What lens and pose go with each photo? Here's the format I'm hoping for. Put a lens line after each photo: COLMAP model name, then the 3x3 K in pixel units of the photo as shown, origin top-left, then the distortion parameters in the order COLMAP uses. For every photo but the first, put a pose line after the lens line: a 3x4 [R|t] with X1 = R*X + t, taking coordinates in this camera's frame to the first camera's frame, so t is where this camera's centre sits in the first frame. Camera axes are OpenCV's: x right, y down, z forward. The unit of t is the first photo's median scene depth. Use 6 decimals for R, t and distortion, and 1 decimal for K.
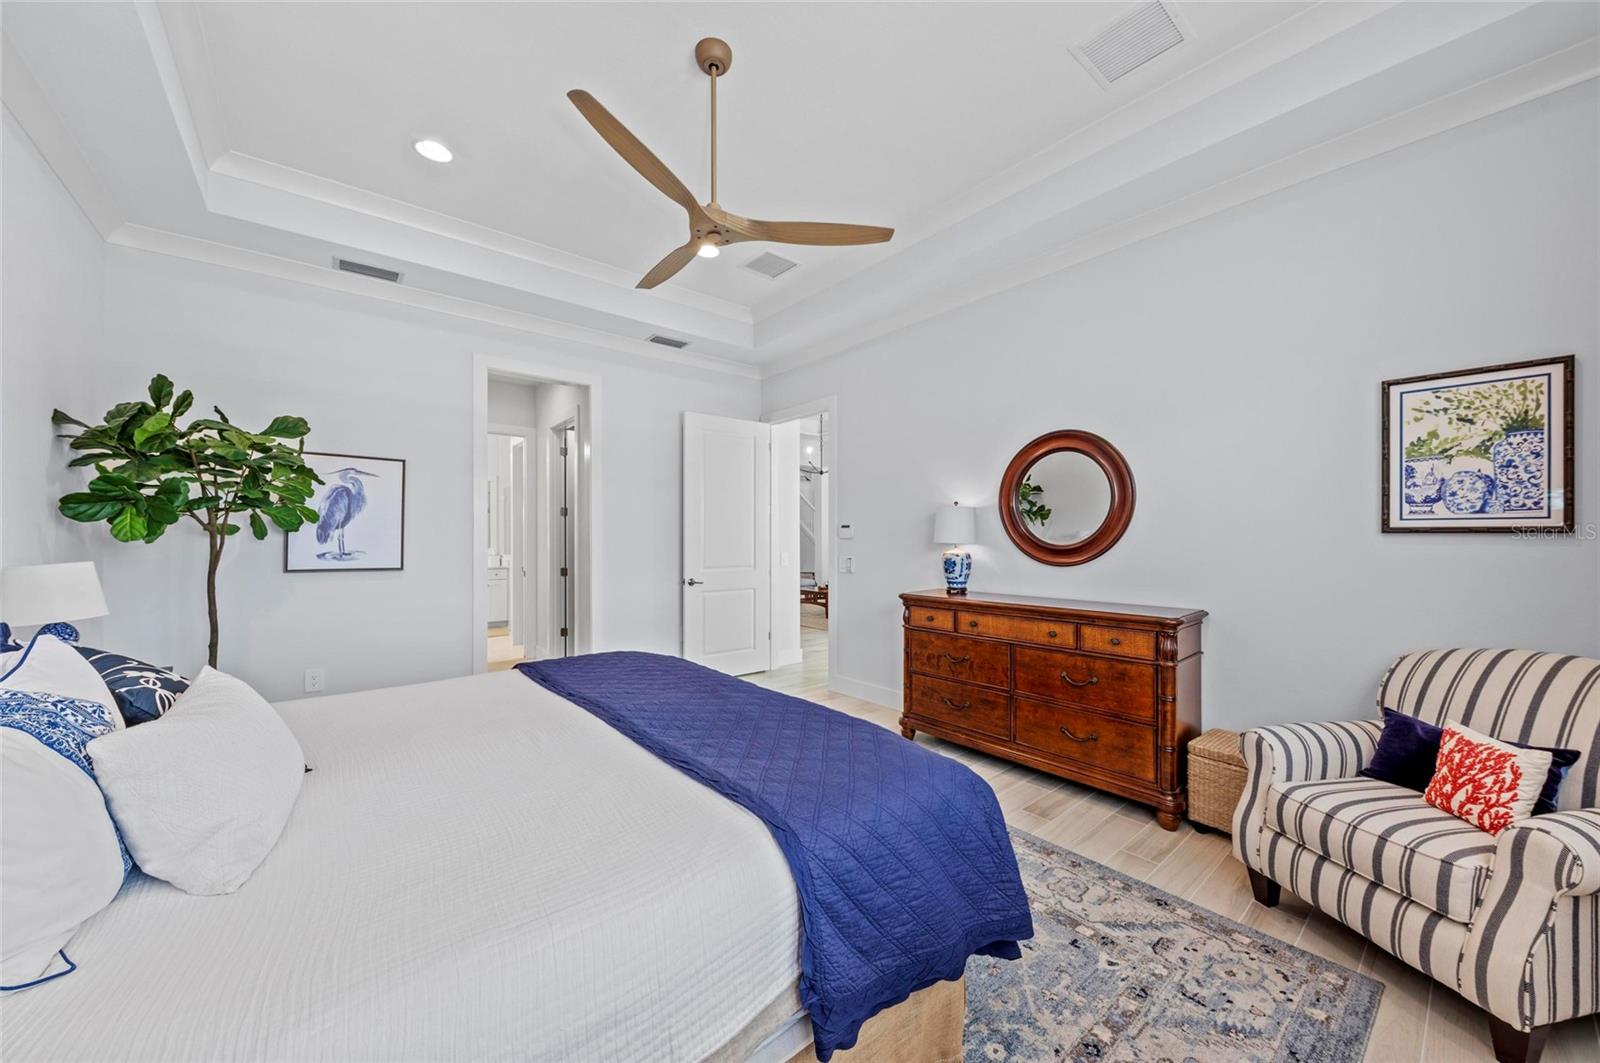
lens RADIAL K [[568.7, 0, 824.9], [0, 568.7, 525.4], [0, 0, 1]] dist [0.000080, -0.000063]
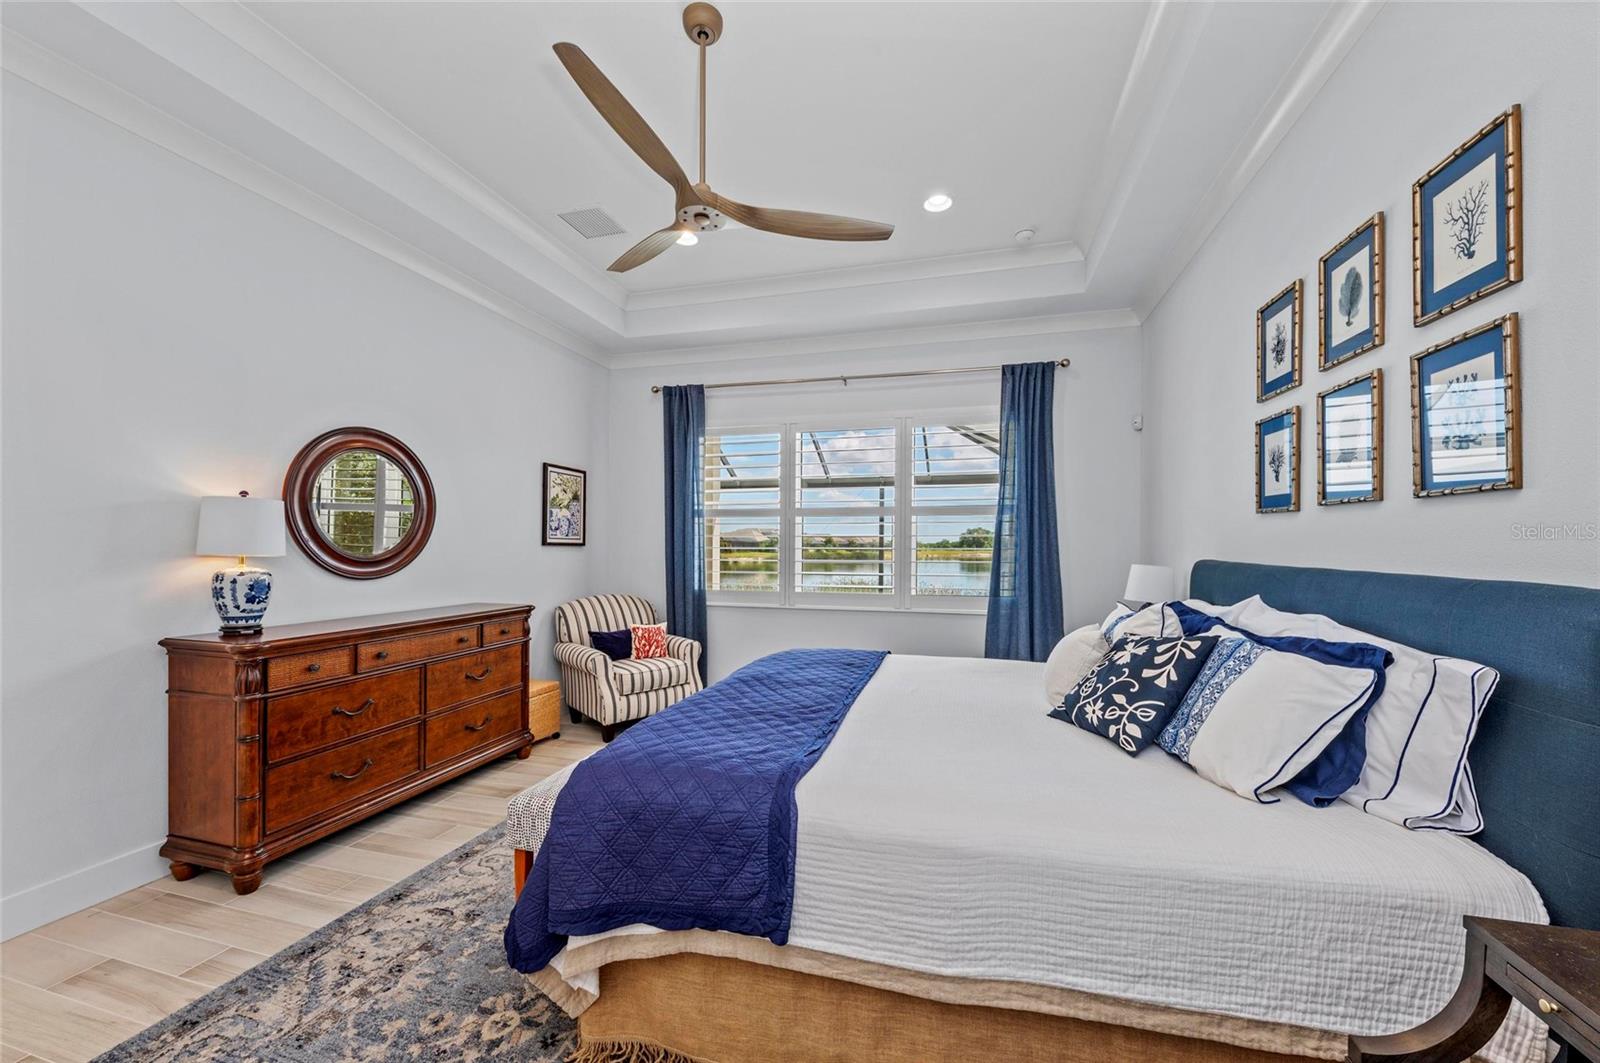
lens RADIAL K [[597.4, 0, 798.8], [0, 597.4, 547.0], [0, 0, 1]] dist [0.001608, -0.000136]
pose [[-0.548023, 0.005247, 0.836447, -1.004026], [-0.015610, 0.999742, -0.016499, 0.035151], [-0.836318, -0.022099, -0.547799, 1.289005]]
